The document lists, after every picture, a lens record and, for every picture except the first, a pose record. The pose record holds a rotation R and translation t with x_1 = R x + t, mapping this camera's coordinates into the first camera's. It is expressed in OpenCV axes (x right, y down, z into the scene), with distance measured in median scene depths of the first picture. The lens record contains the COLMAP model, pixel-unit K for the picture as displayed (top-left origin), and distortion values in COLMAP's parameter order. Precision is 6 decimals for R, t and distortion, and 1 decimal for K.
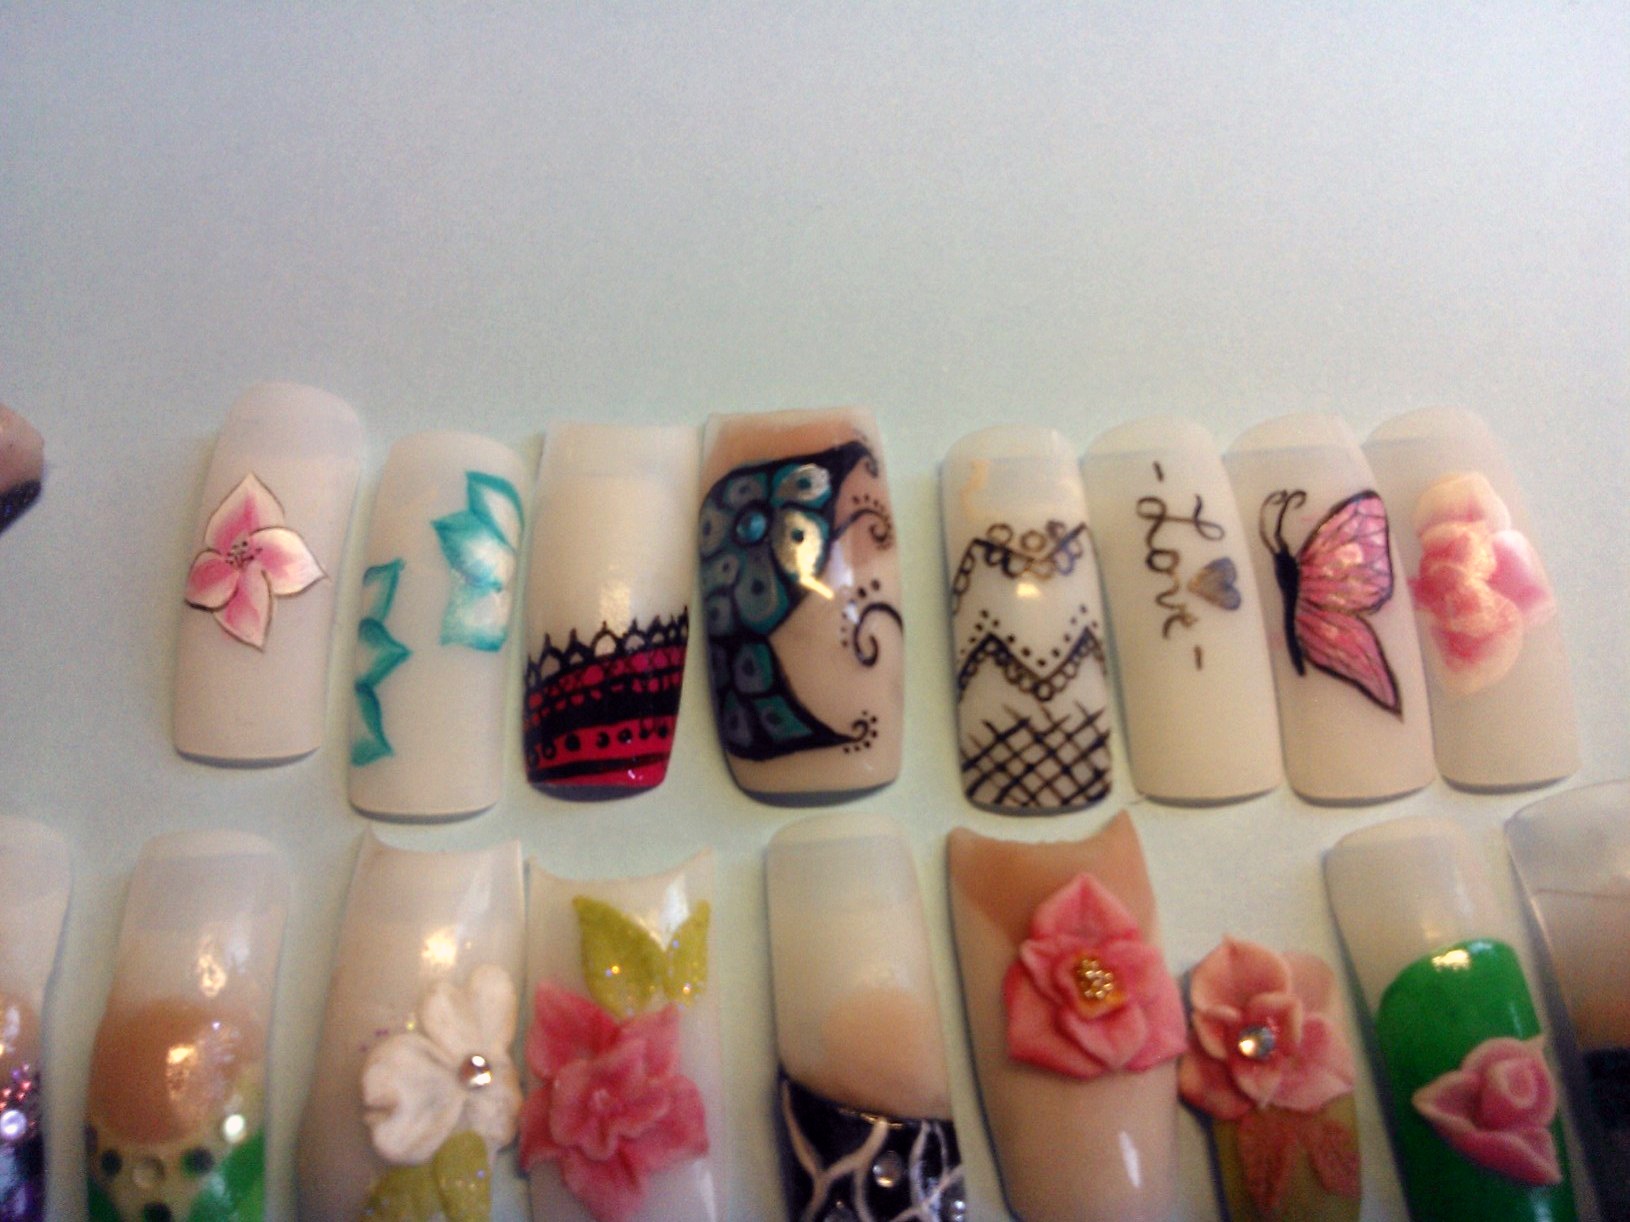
lens RADIAL K [[1425.9, 0, 815.0], [0, 1425.9, 611.0], [0, 0, 1]] dist [0.105089, -0.318402]
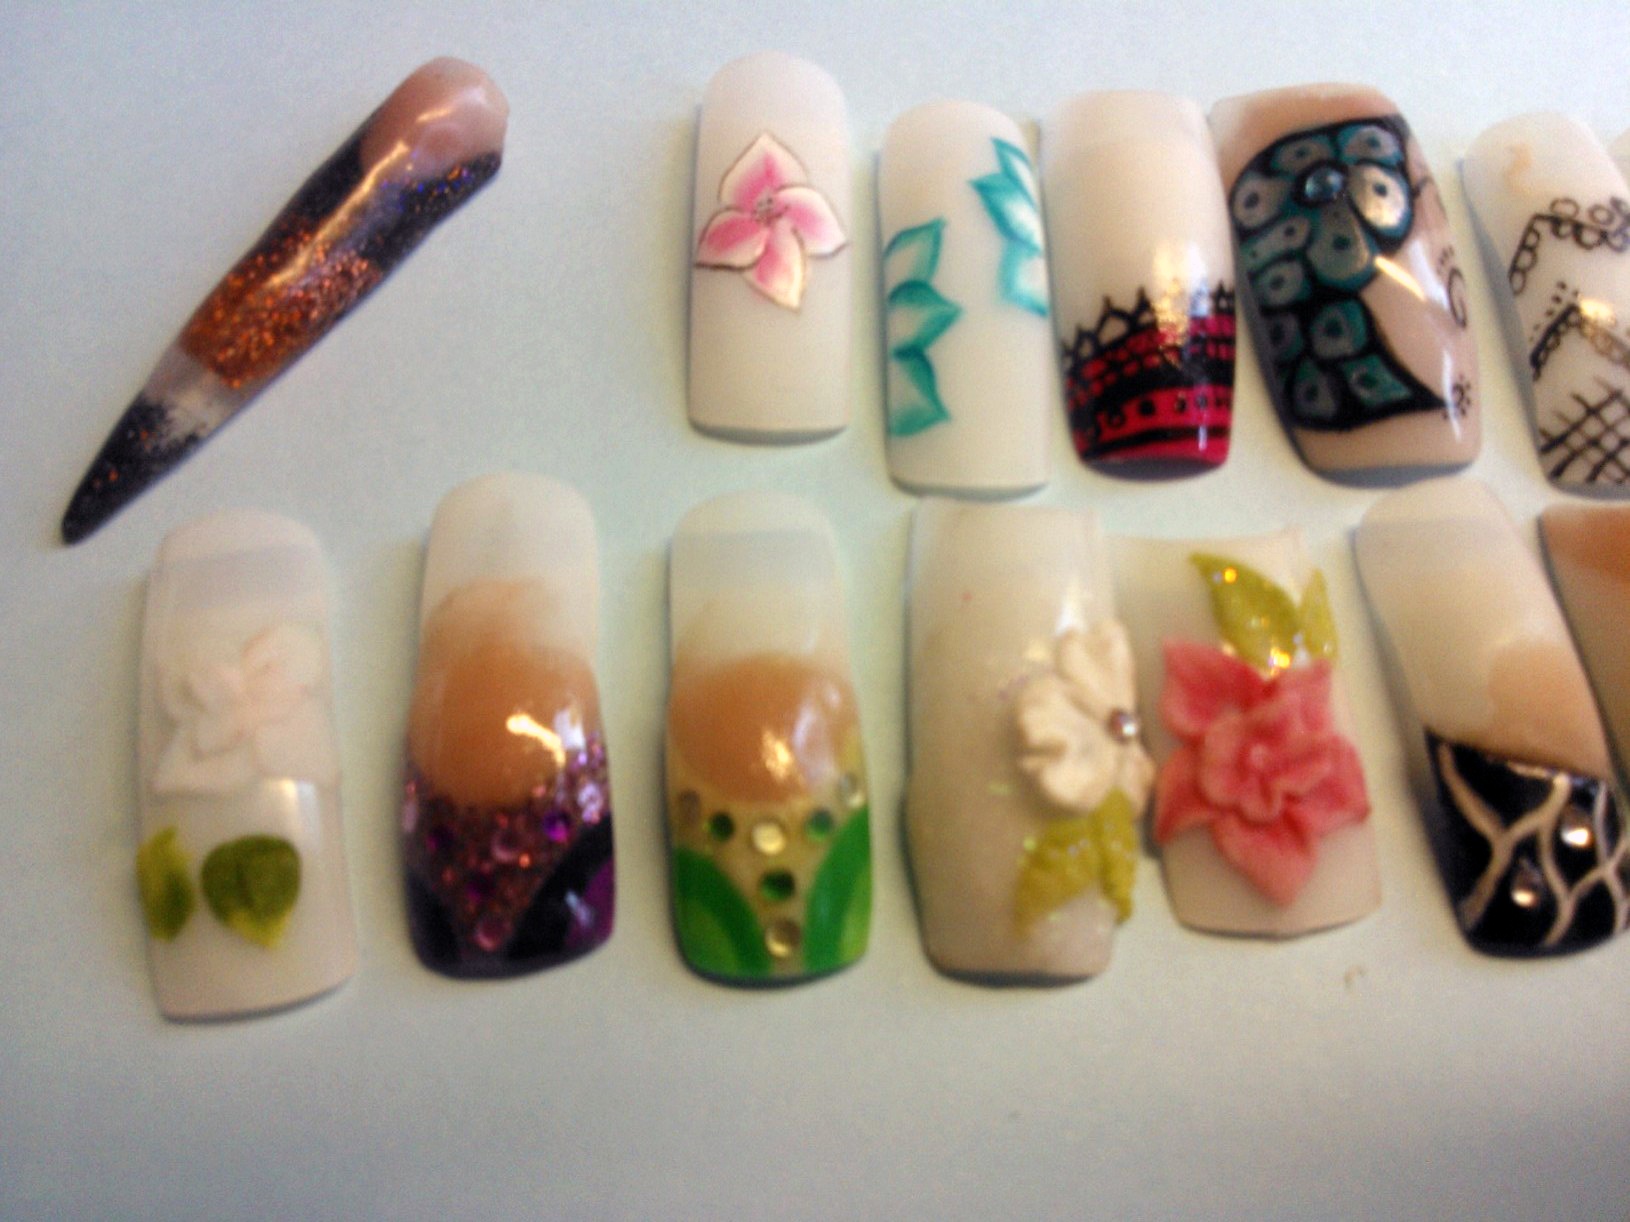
lens RADIAL K [[1401.4, 0, 815.0], [0, 1401.4, 611.0], [0, 0, 1]] dist [0.058773, -0.200961]
pose [[0.999221, 0.001722, 0.039424, -0.410688], [-0.000829, 0.999743, -0.022650, 0.239097], [-0.039453, 0.022599, 0.998966, 0.112305]]
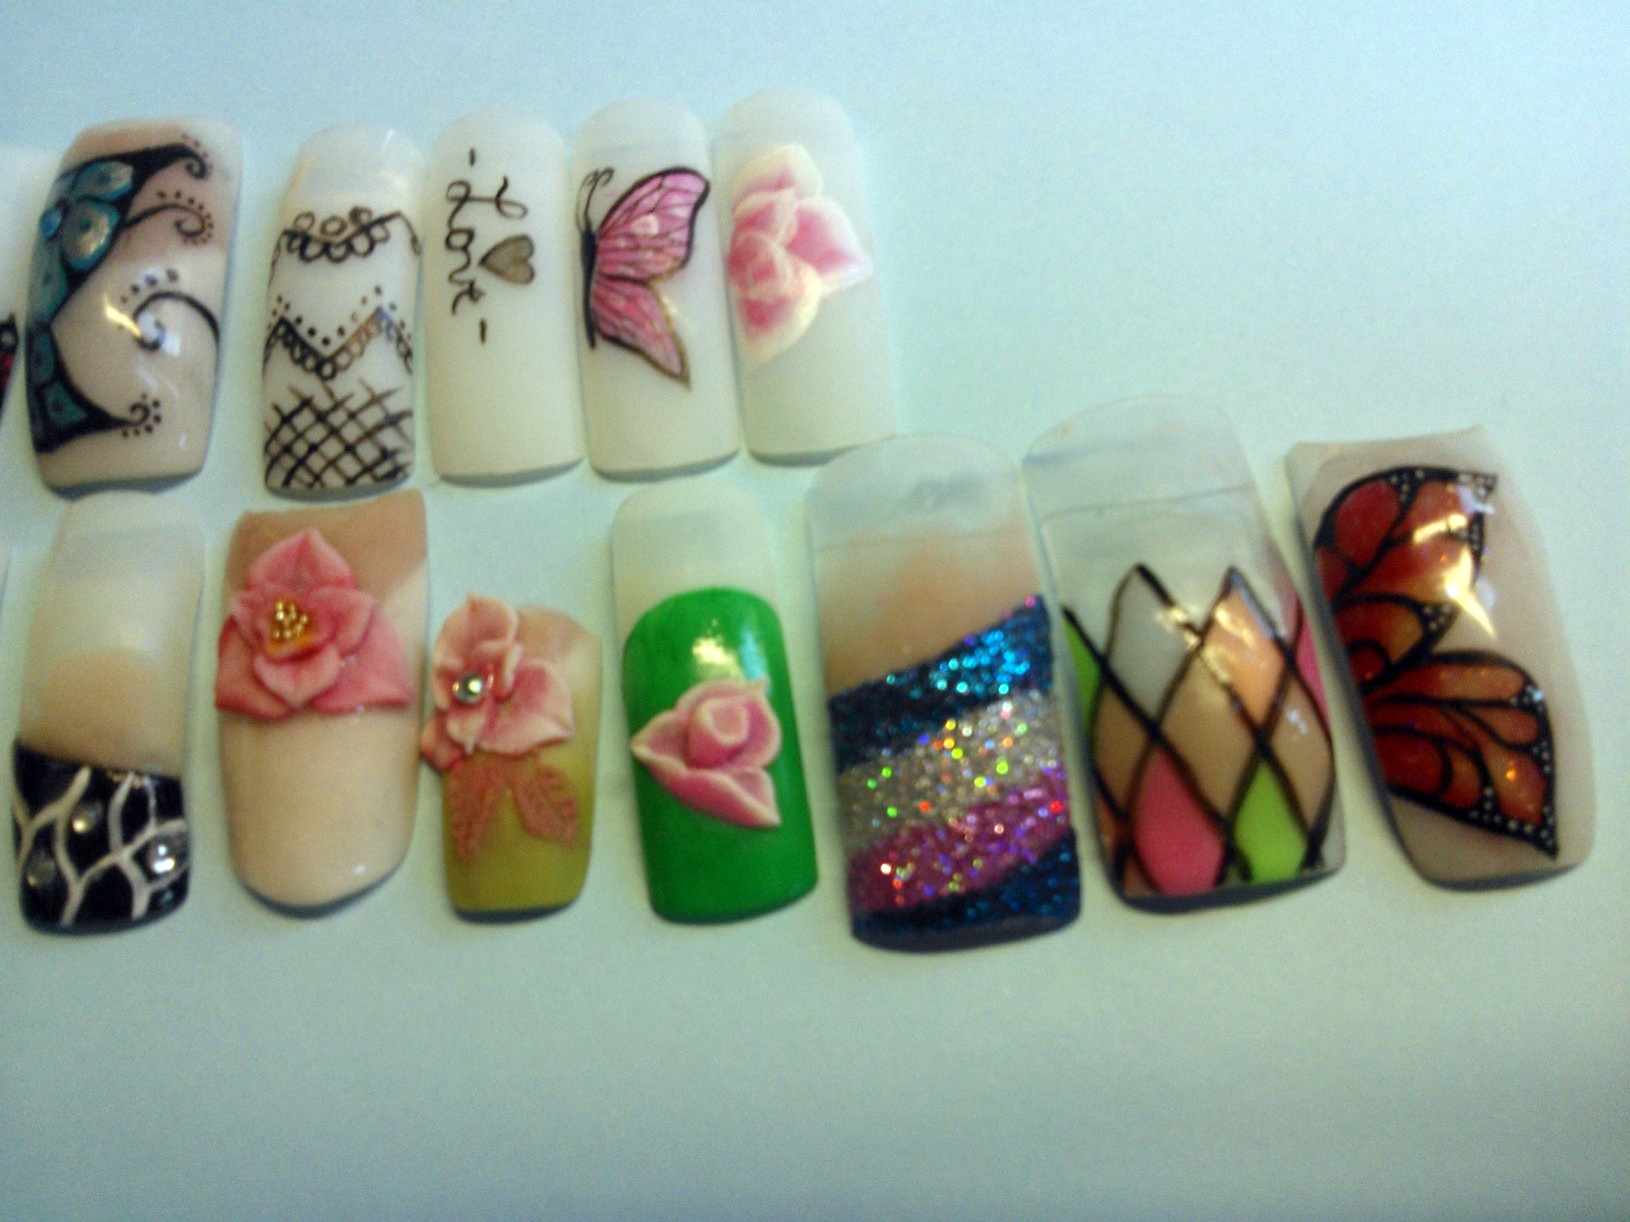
lens RADIAL K [[1401.4, 0, 815.0], [0, 1401.4, 611.0], [0, 0, 1]] dist [0.058773, -0.200961]
pose [[0.998630, -0.029926, -0.042918, 0.529899], [0.030367, 0.999492, 0.009663, 0.221685], [0.042607, -0.010954, 0.999032, 0.043795]]
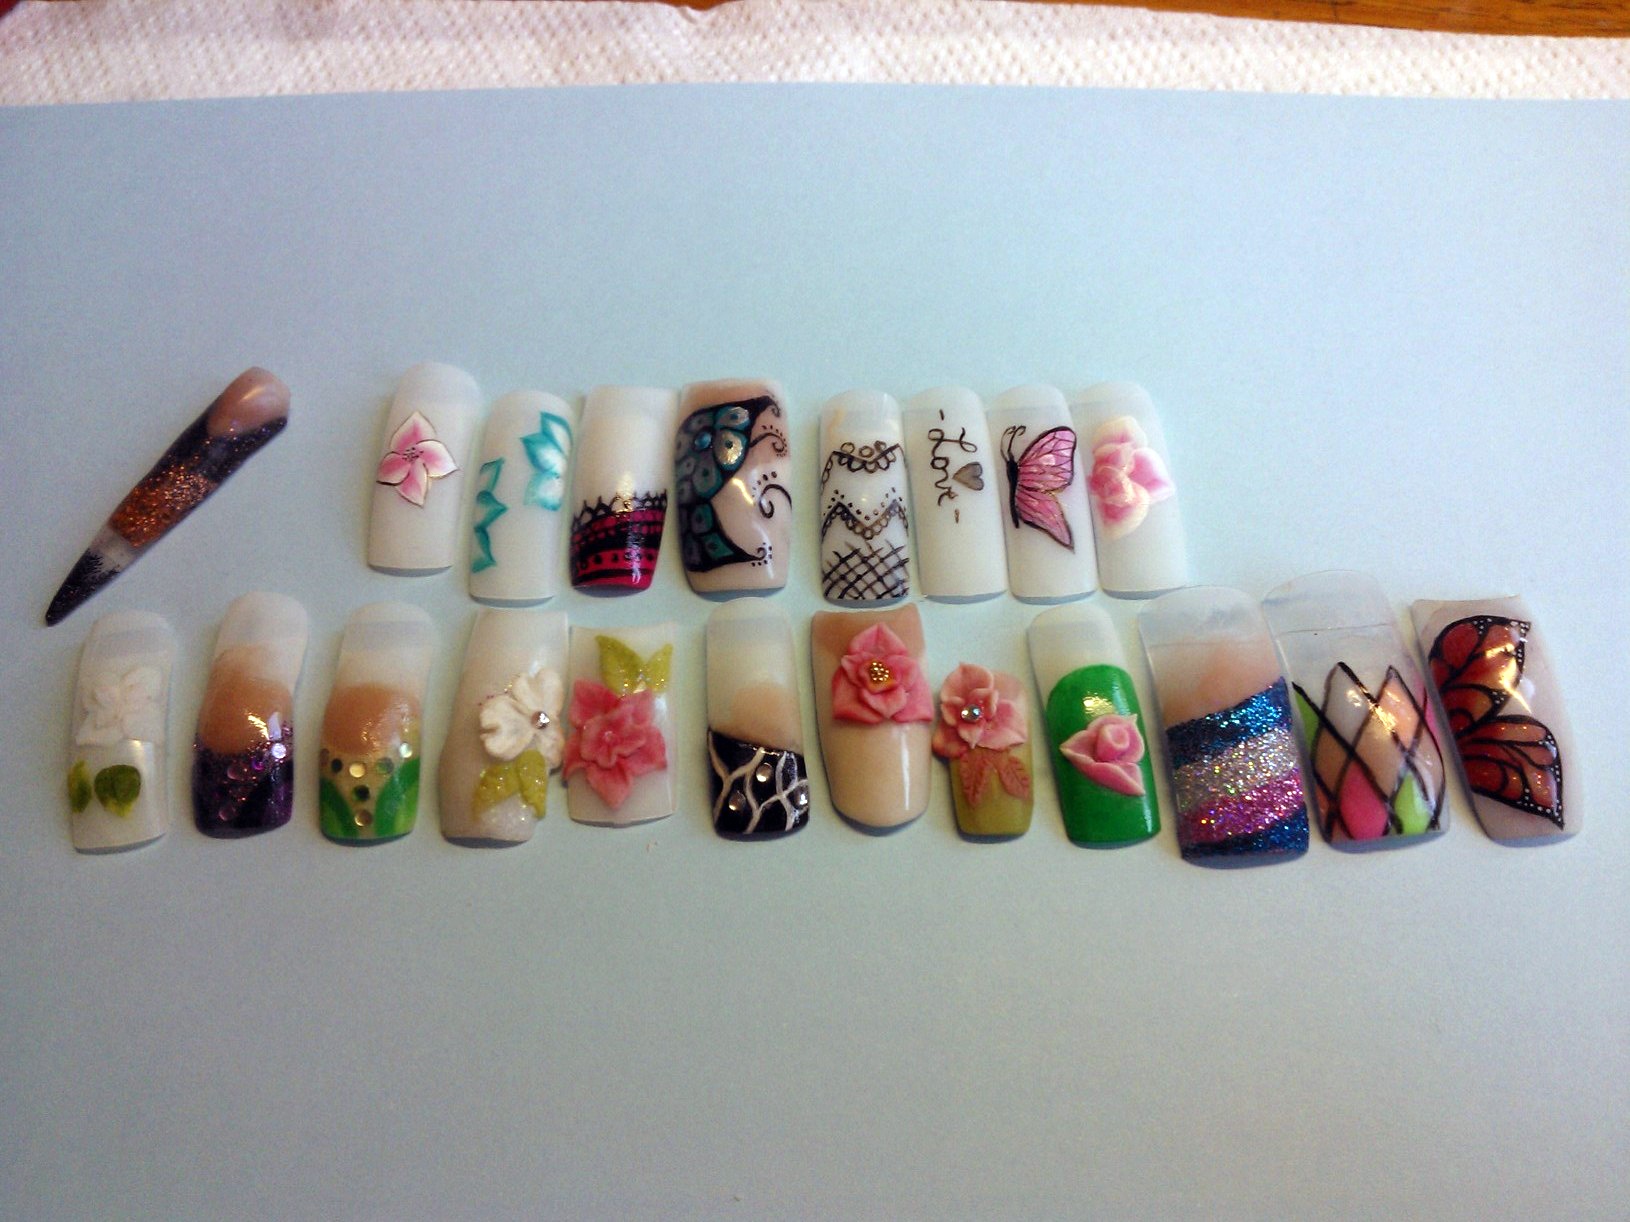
lens RADIAL K [[1425.9, 0, 815.0], [0, 1425.9, 611.0], [0, 0, 1]] dist [0.105089, -0.318402]
pose [[0.999571, 0.011153, -0.027088, 0.142943], [-0.013080, 0.997315, -0.072051, 0.274552], [0.026211, 0.072374, 0.997033, -0.725752]]
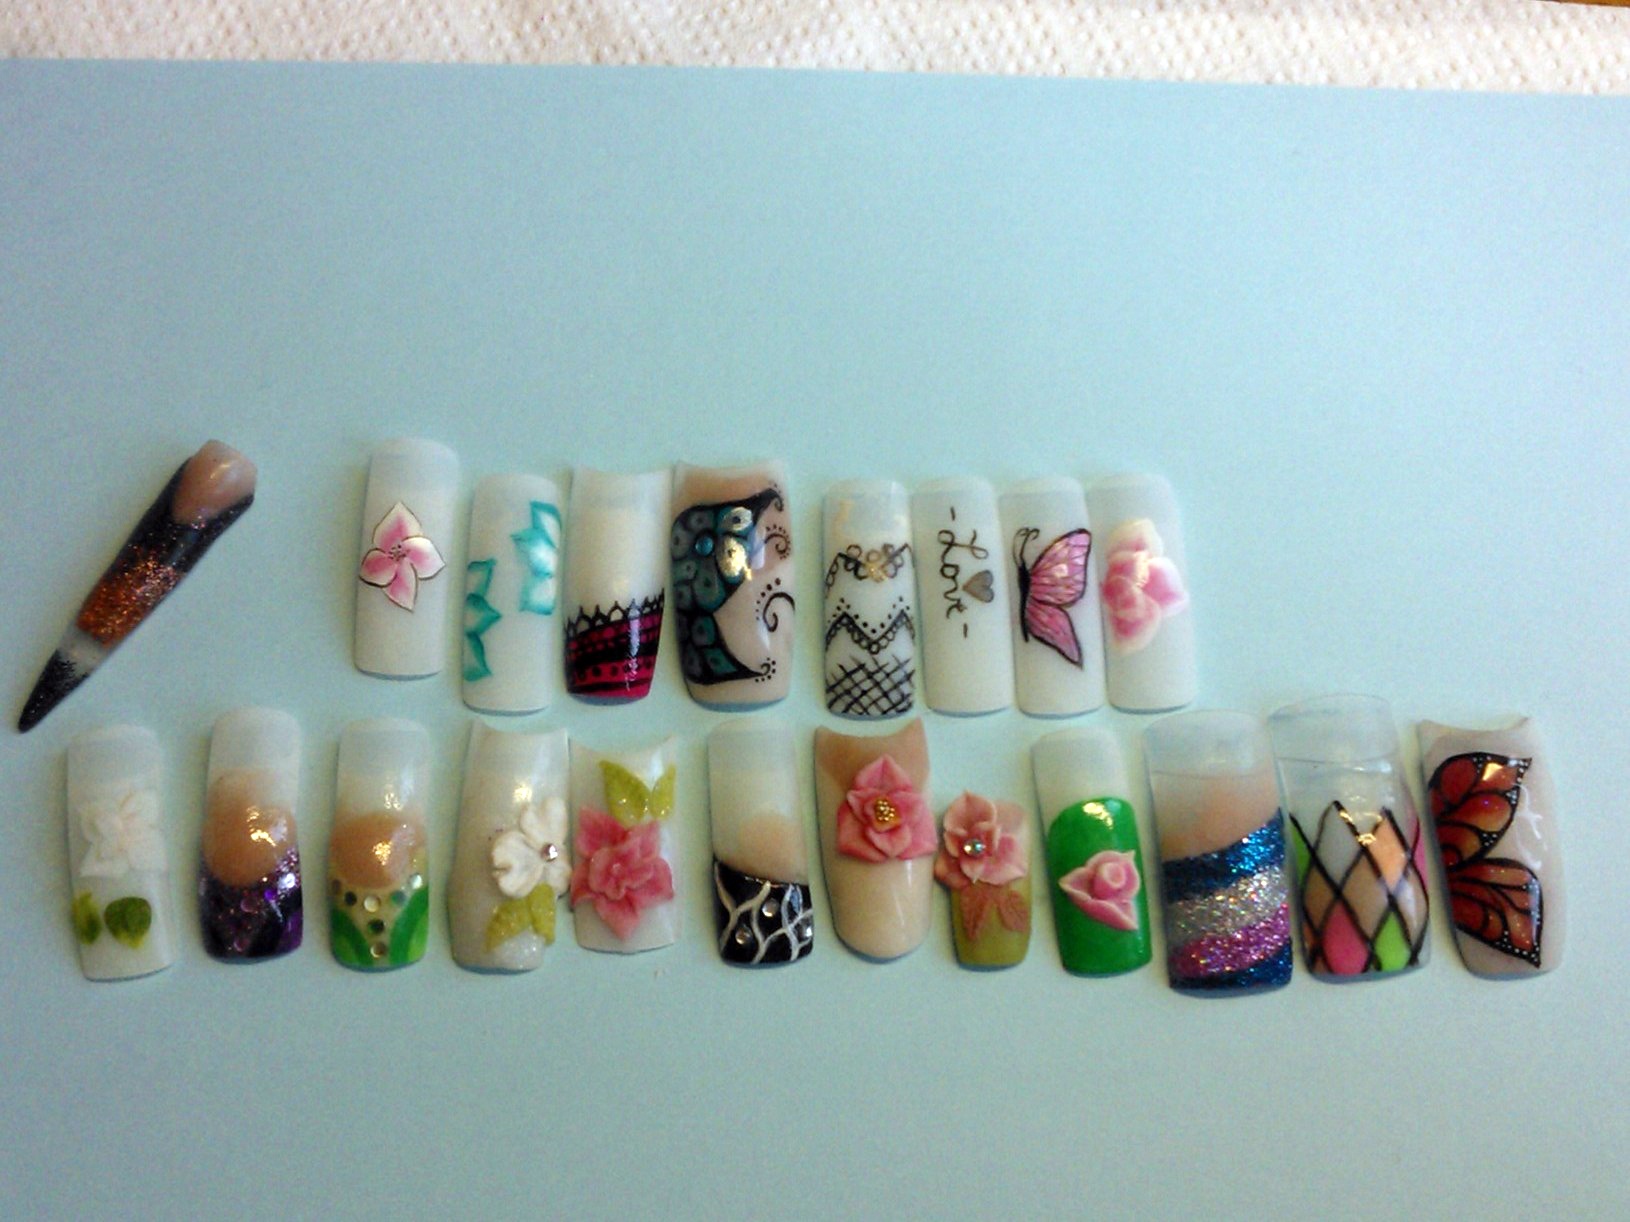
lens RADIAL K [[2108.8, 0, 815.0], [0, 2108.8, 611.0], [0, 0, 1]] dist [0.096813, -0.096040]
pose [[0.999574, 0.025843, 0.013589, 0.054297], [-0.027449, 0.990380, 0.135621, -0.324481], [-0.009953, -0.135936, 0.990668, -1.470958]]
